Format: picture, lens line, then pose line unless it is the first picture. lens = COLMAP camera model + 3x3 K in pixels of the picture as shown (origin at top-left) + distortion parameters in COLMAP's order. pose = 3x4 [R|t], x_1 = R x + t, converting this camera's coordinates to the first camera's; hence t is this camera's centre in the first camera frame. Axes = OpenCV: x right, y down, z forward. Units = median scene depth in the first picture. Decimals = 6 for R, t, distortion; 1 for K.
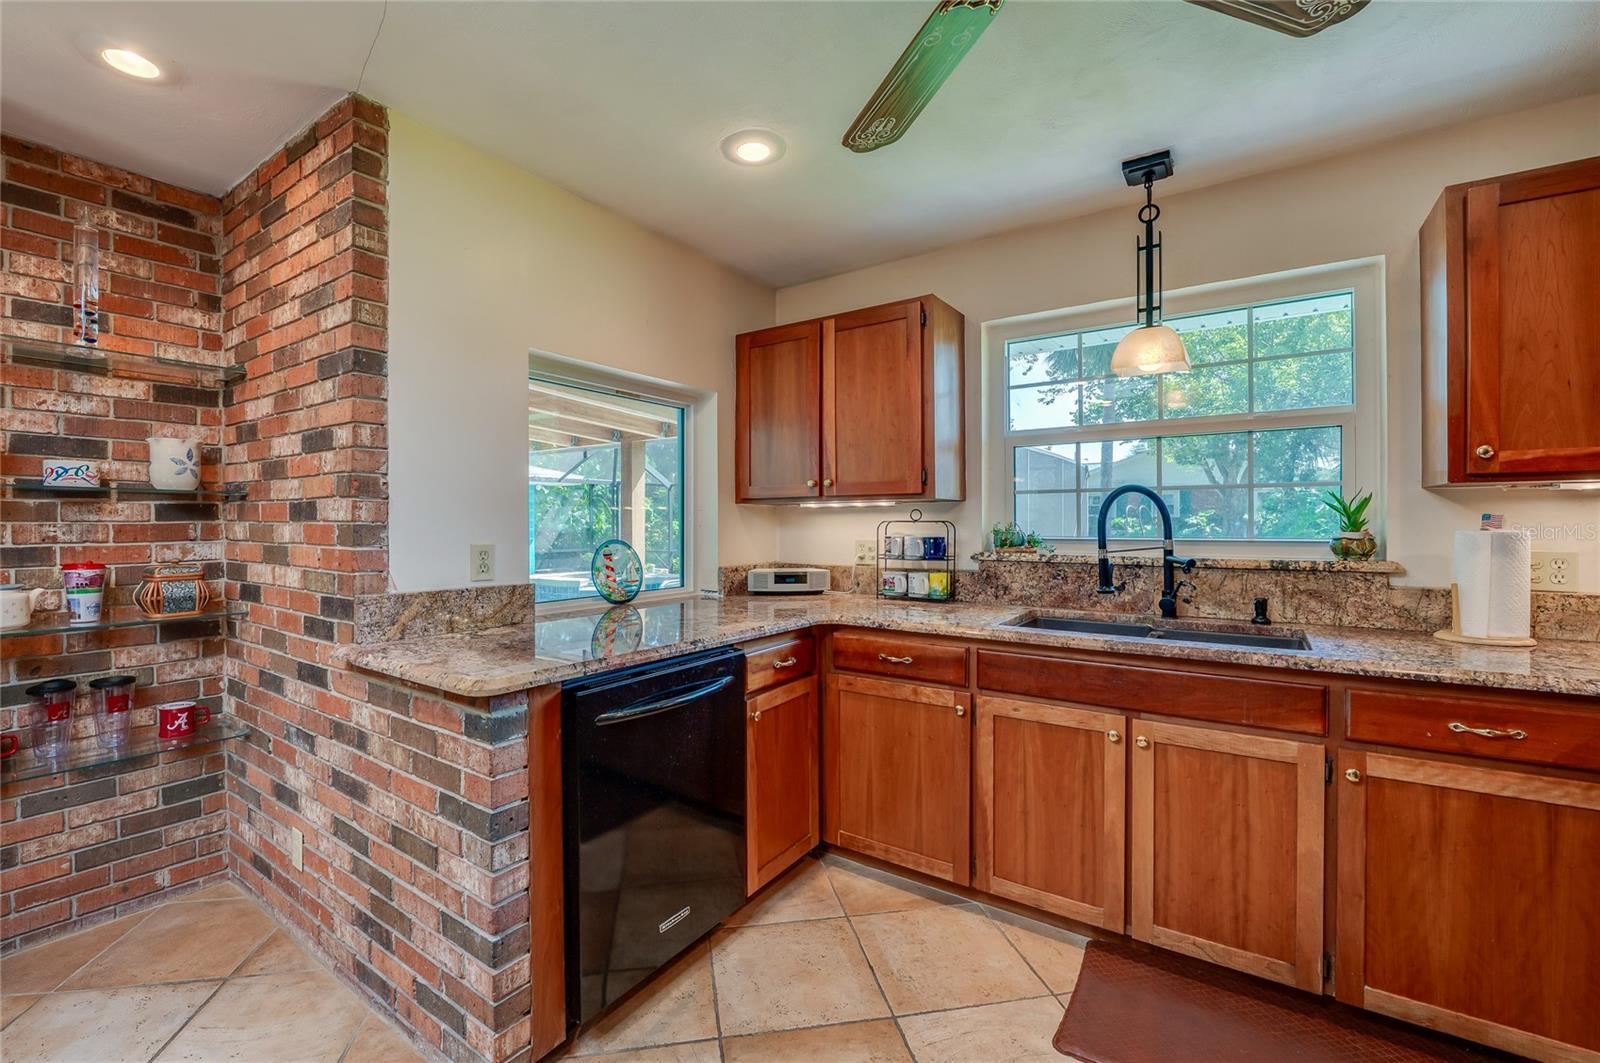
lens RADIAL K [[635.1, 0, 793.2], [0, 635.1, 526.7], [0, 0, 1]] dist [-0.013201, -0.000402]
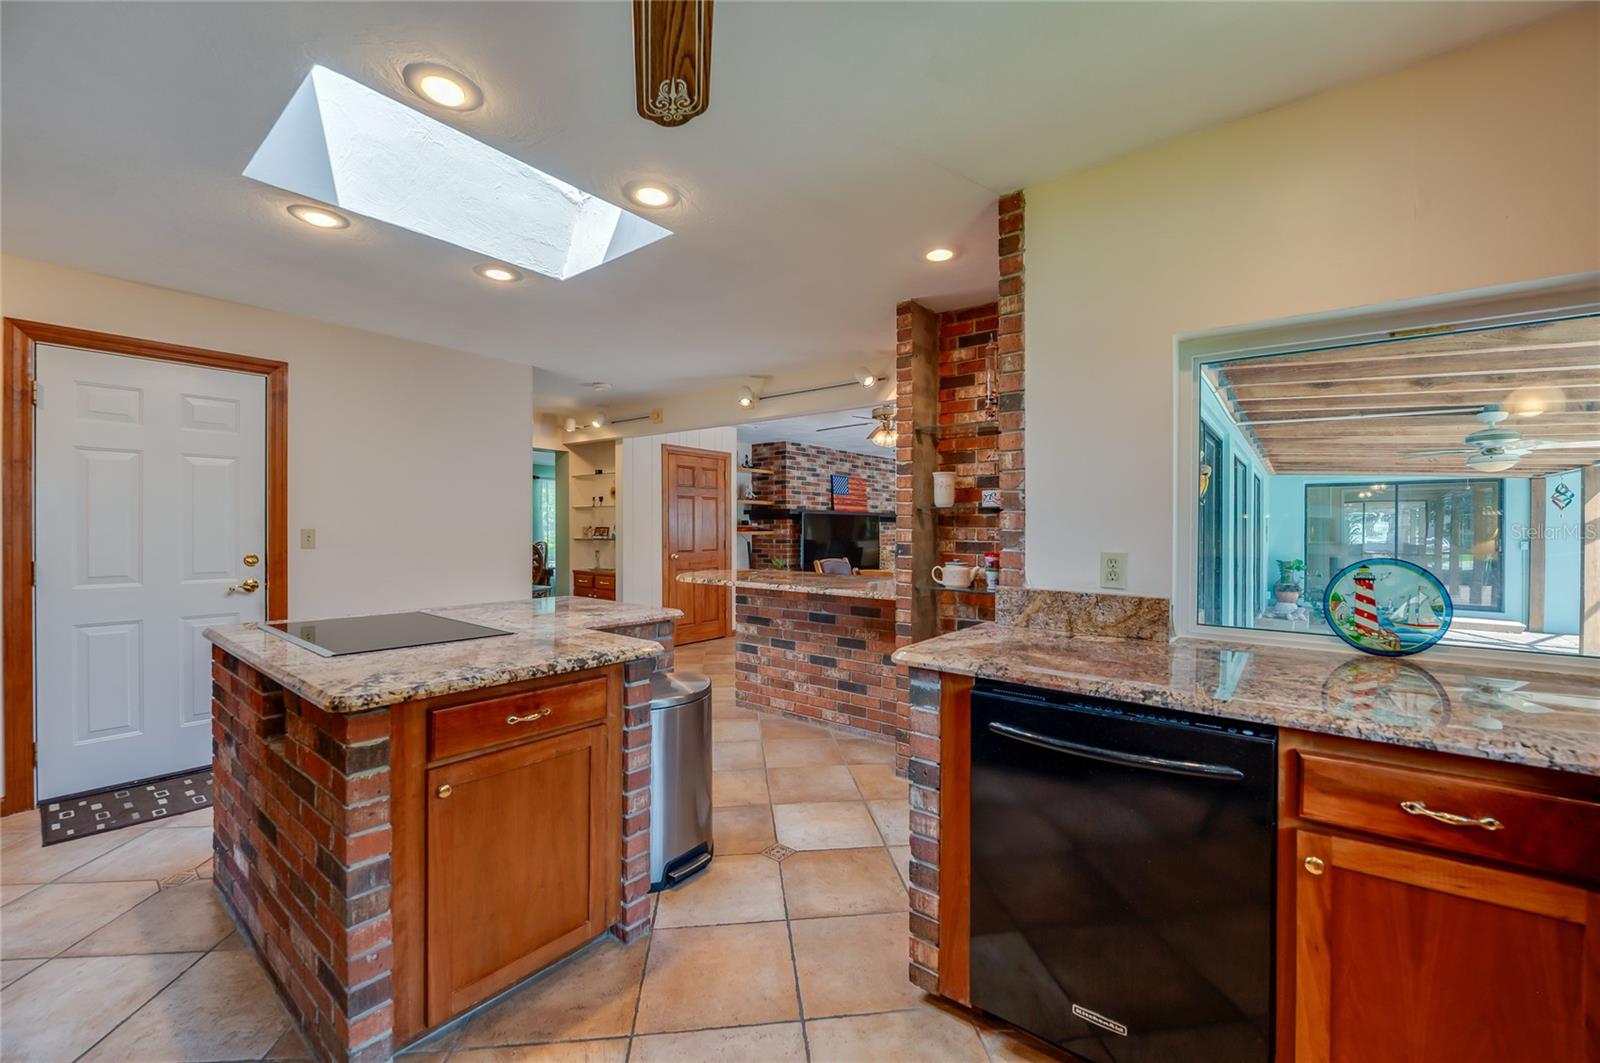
lens RADIAL K [[663.1, 0, 801.1], [0, 663.1, 529.8], [0, 0, 1]] dist [-0.018749, 0.000096]
pose [[-0.059830, 0.008398, -0.998173, 0.577363], [-0.010219, 0.999907, 0.009026, -0.011872], [0.998156, 0.010740, -0.059739, 0.568087]]
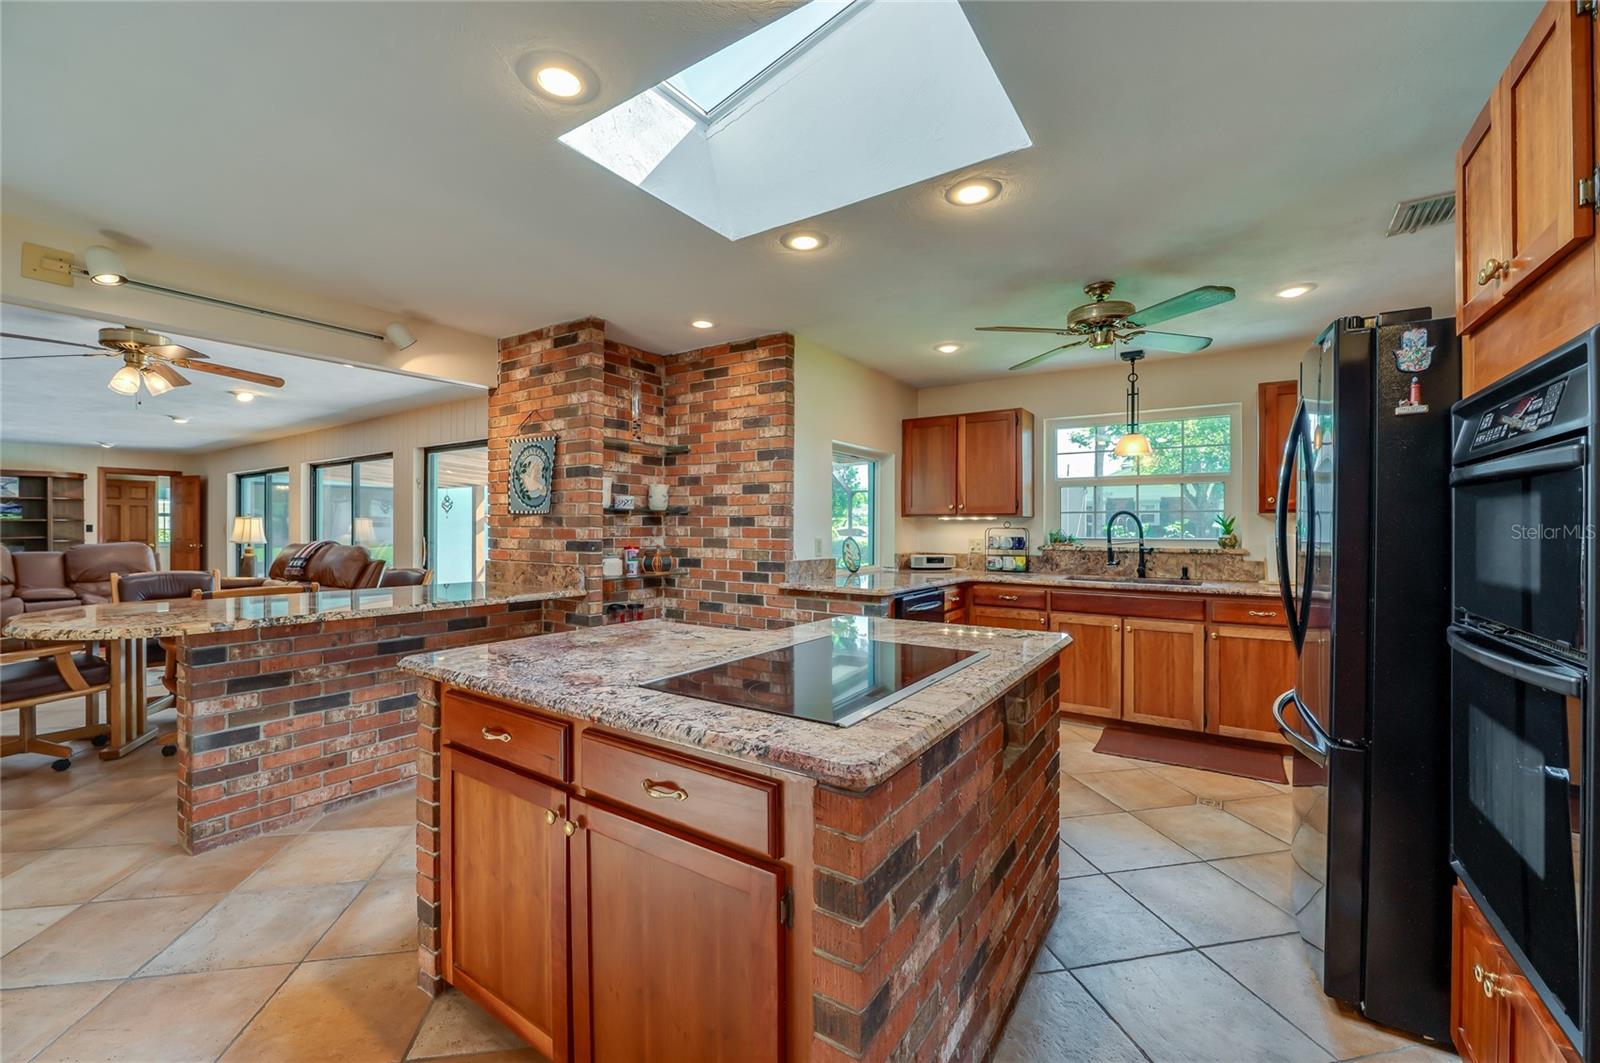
lens RADIAL K [[663.1, 0, 816.2], [0, 663.1, 530.6], [0, 0, 1]] dist [-0.018749, 0.000096]
pose [[0.997679, 0.005885, 0.067832, -0.628652], [-0.005664, 0.999978, -0.003445, 0.010037], [-0.067851, 0.003053, 0.997691, -1.109760]]
